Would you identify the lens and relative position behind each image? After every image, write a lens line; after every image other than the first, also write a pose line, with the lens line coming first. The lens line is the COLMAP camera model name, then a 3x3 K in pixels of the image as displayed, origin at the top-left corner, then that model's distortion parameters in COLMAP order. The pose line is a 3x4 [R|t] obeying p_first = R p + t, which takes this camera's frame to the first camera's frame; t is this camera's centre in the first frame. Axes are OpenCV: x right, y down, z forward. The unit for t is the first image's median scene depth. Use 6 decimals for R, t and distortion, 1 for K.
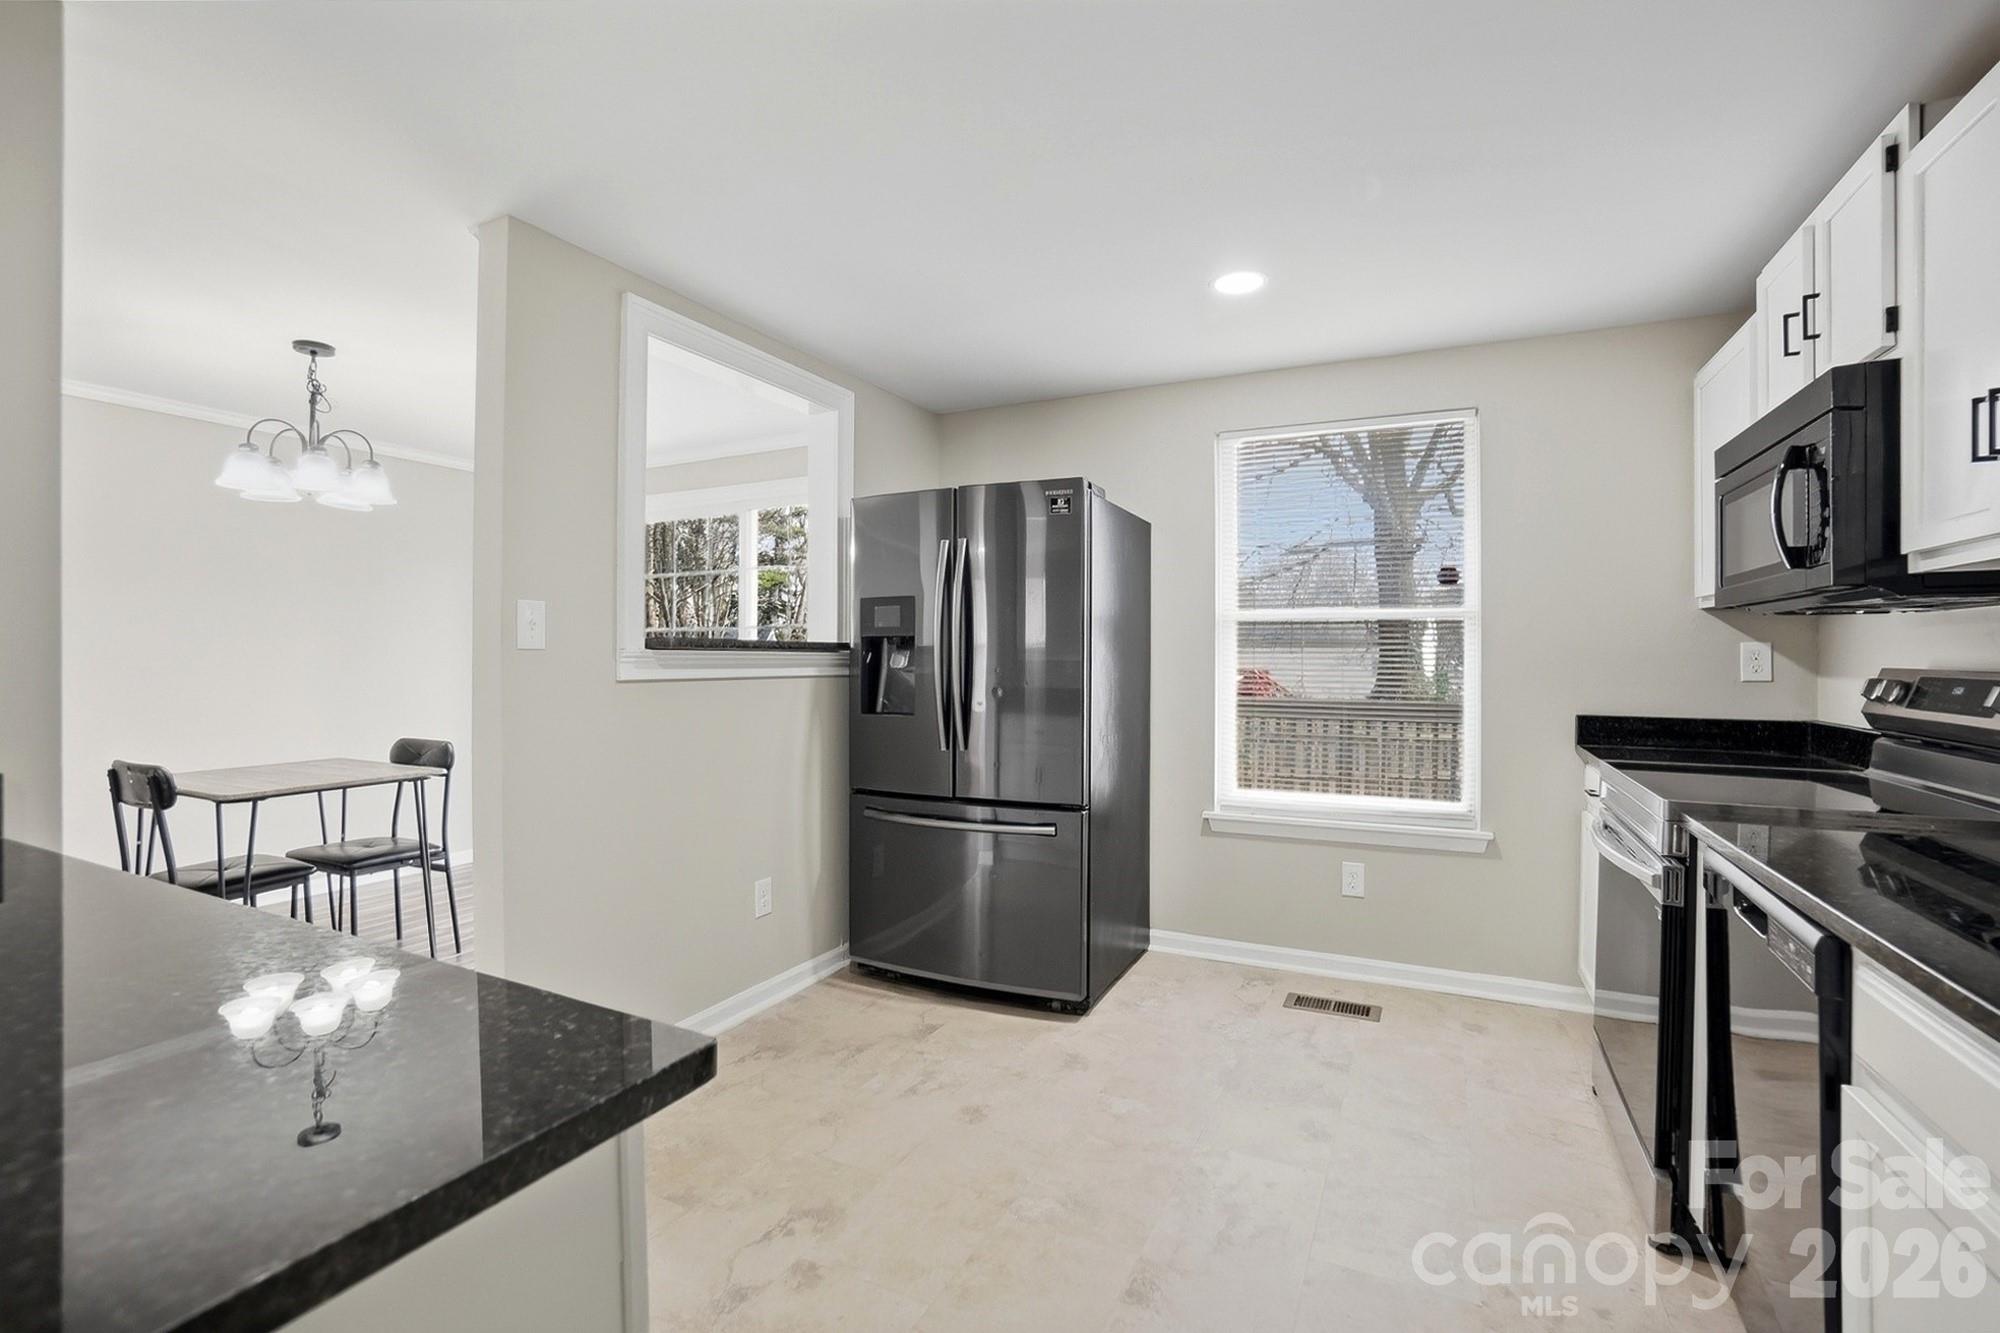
lens RADIAL K [[916.4, 0, 1001.5], [0, 916.4, 659.7], [0, 0, 1]] dist [-0.050691, 0.017406]
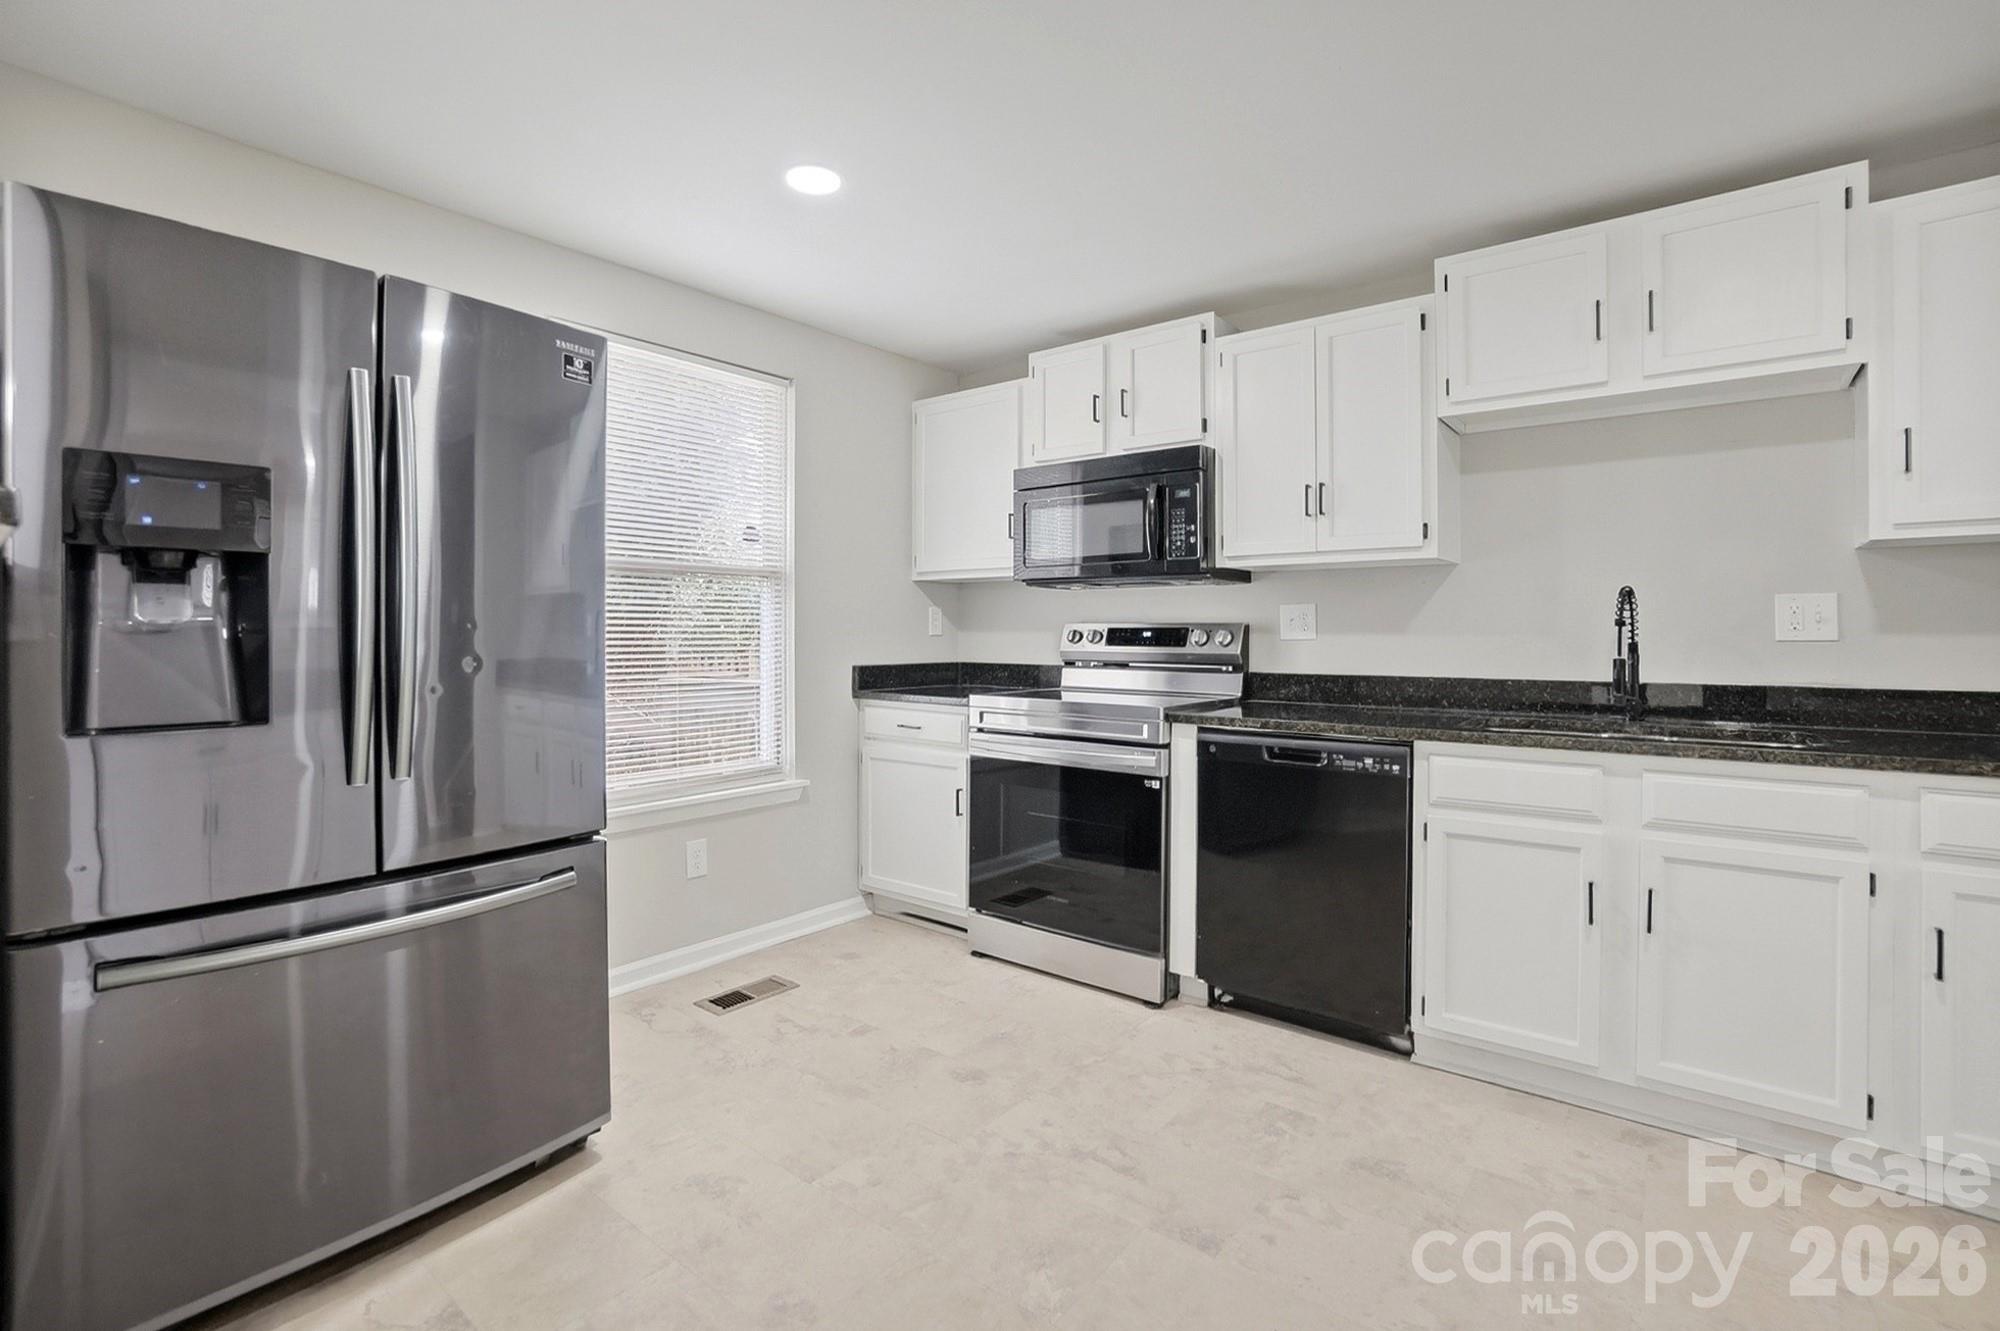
lens RADIAL K [[916.4, 0, 987.9], [0, 916.4, 632.2], [0, 0, 1]] dist [-0.050691, 0.017406]
pose [[0.208030, -0.003884, 0.978115, -0.529926], [0.004099, 0.999987, 0.003099, 0.015773], [-0.978114, 0.003364, 0.208043, 0.626180]]
